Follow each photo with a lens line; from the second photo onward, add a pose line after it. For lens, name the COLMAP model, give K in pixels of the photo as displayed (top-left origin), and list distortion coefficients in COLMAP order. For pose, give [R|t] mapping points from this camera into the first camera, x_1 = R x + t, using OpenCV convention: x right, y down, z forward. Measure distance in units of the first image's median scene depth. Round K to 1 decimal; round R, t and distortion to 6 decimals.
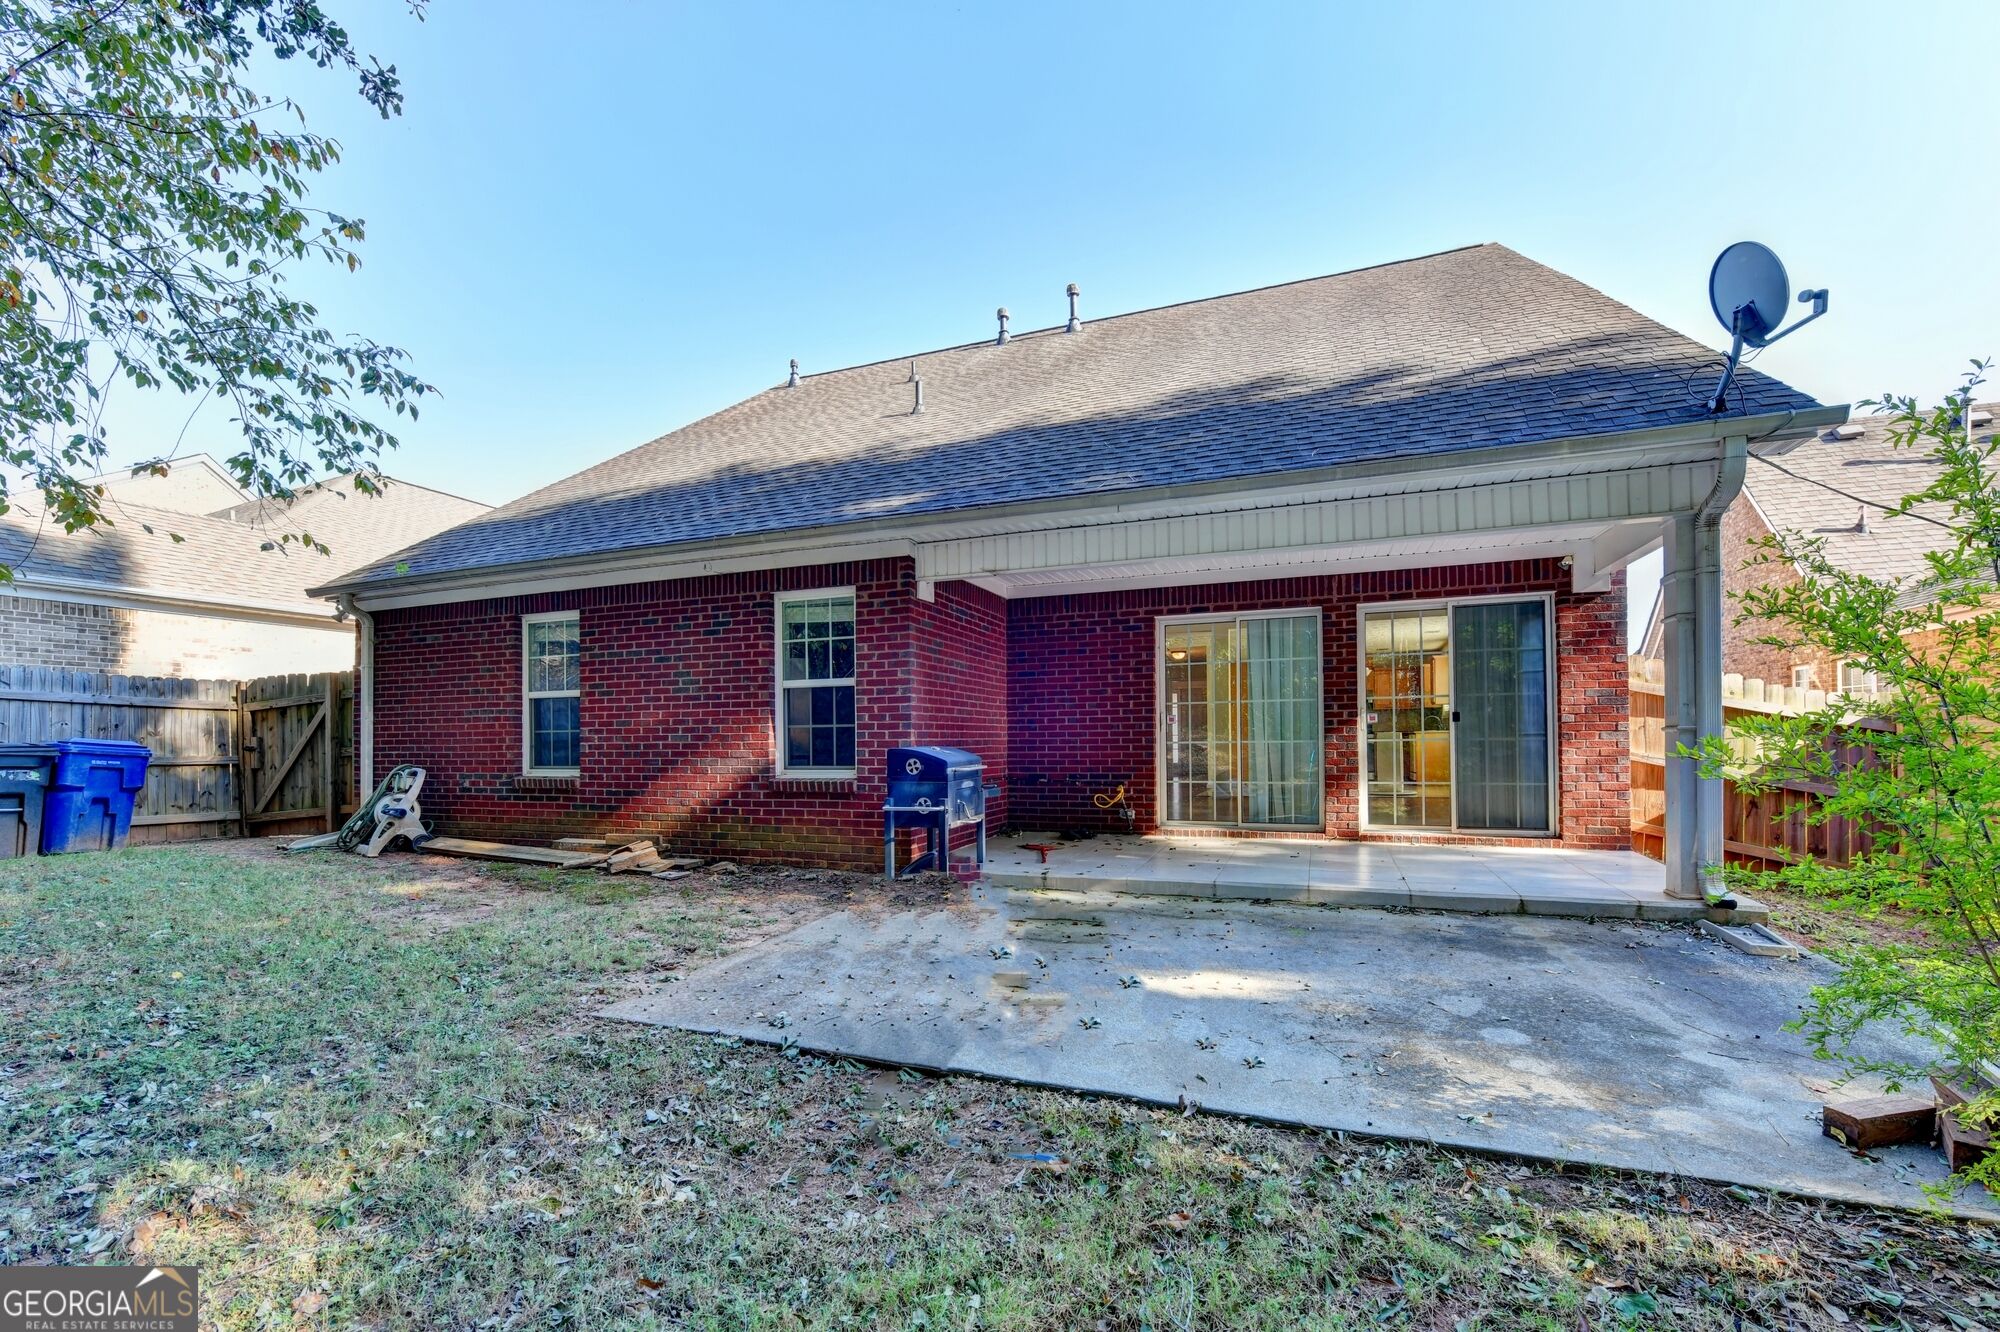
lens RADIAL K [[806.4, 0, 974.9], [0, 806.4, 720.1], [0, 0, 1]] dist [-0.008377, 0.000557]
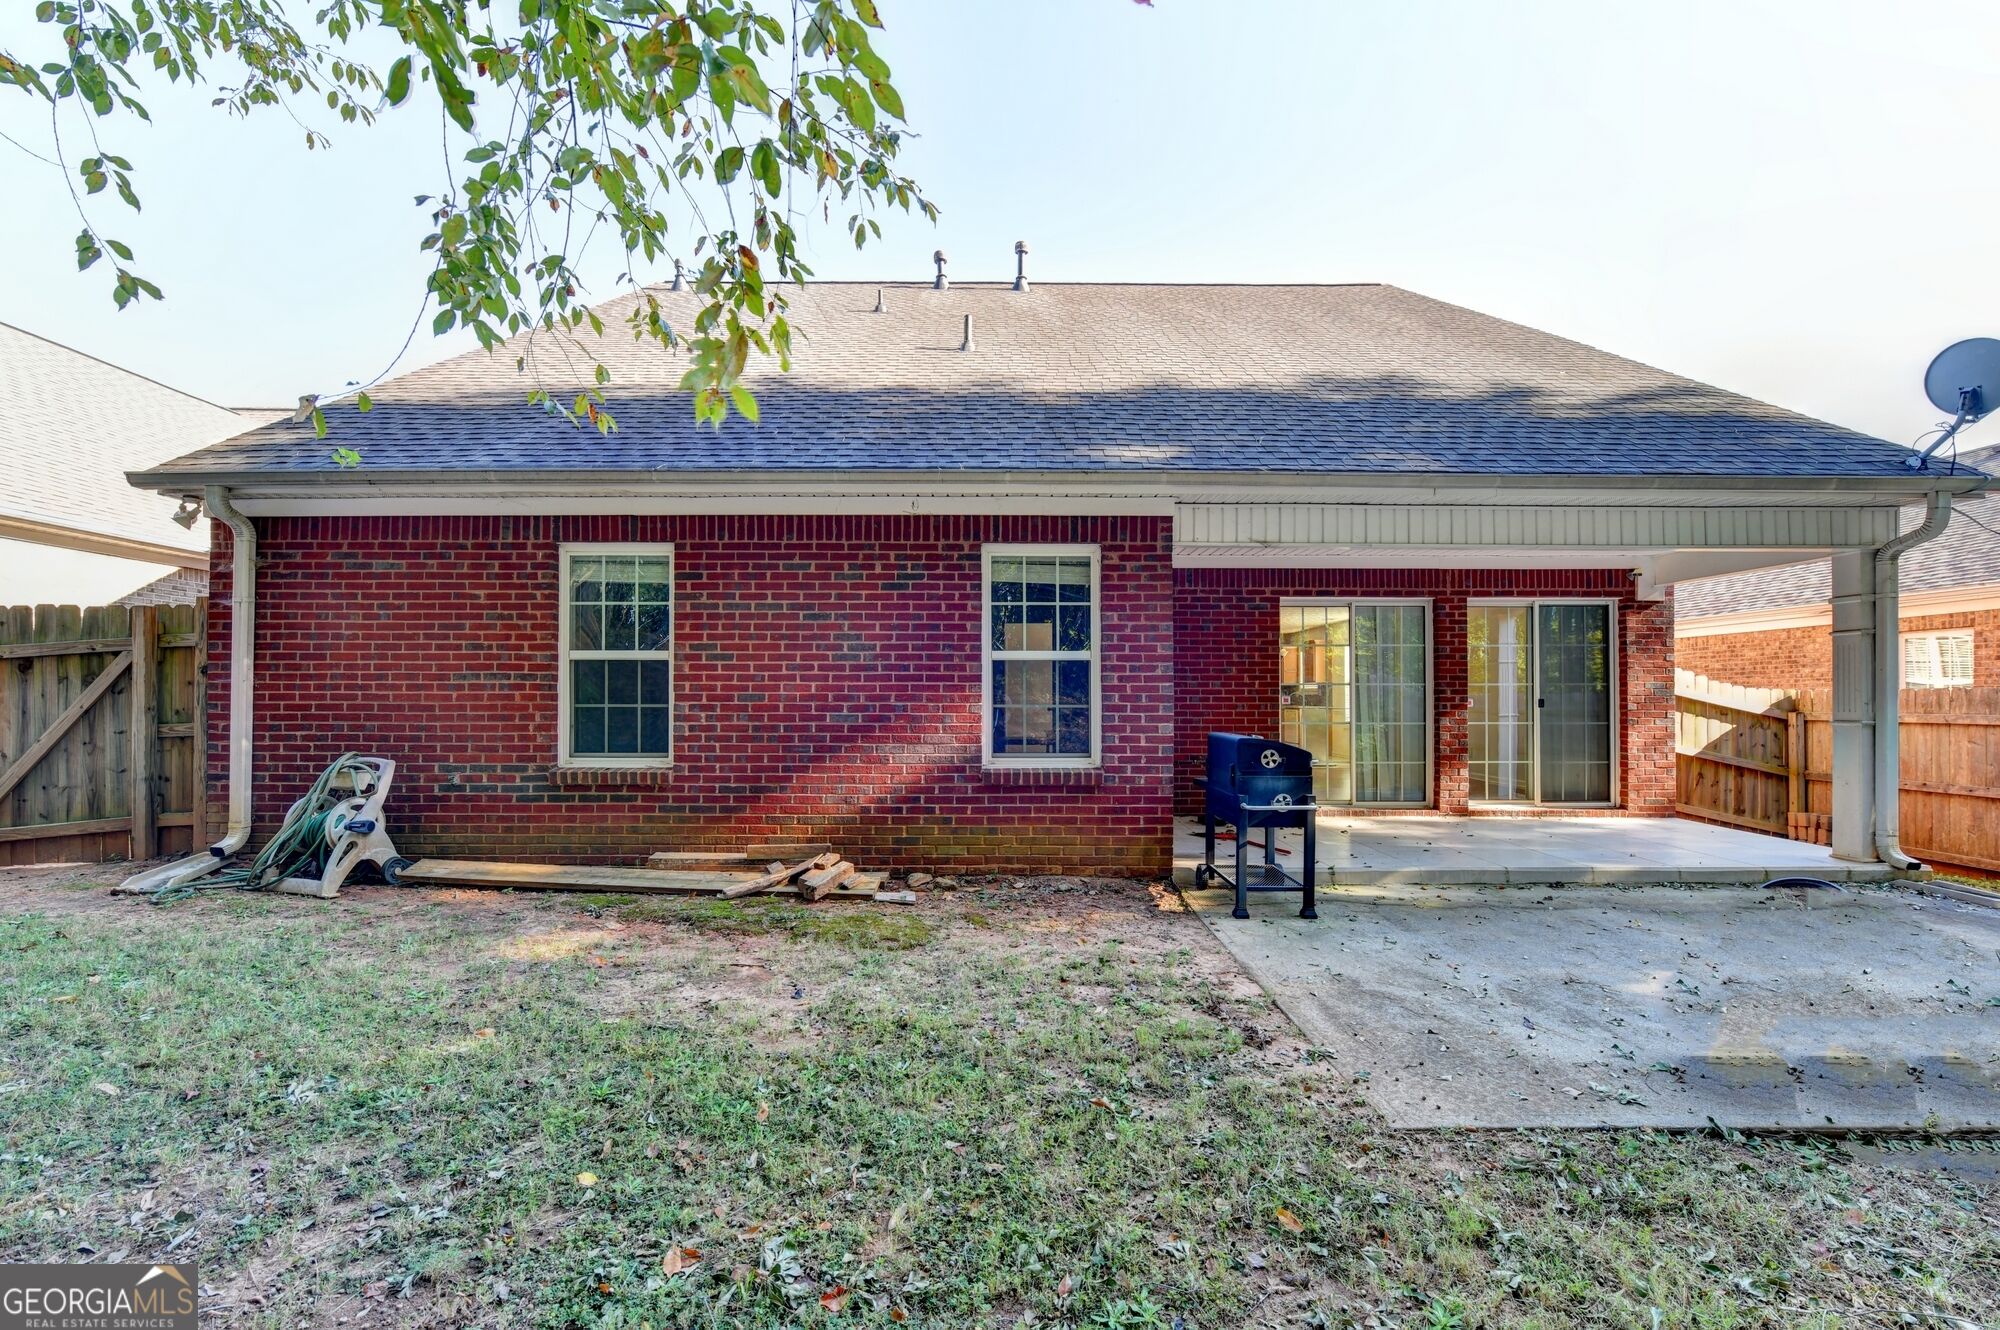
lens RADIAL K [[808.4, 0, 994.9], [0, 808.4, 684.0], [0, 0, 1]] dist [-0.005252, -0.001313]
pose [[0.934298, 0.020210, 0.355921, -0.522970], [-0.020439, 0.999786, -0.003117, -0.011979], [-0.355908, -0.004363, 0.934511, 0.217391]]
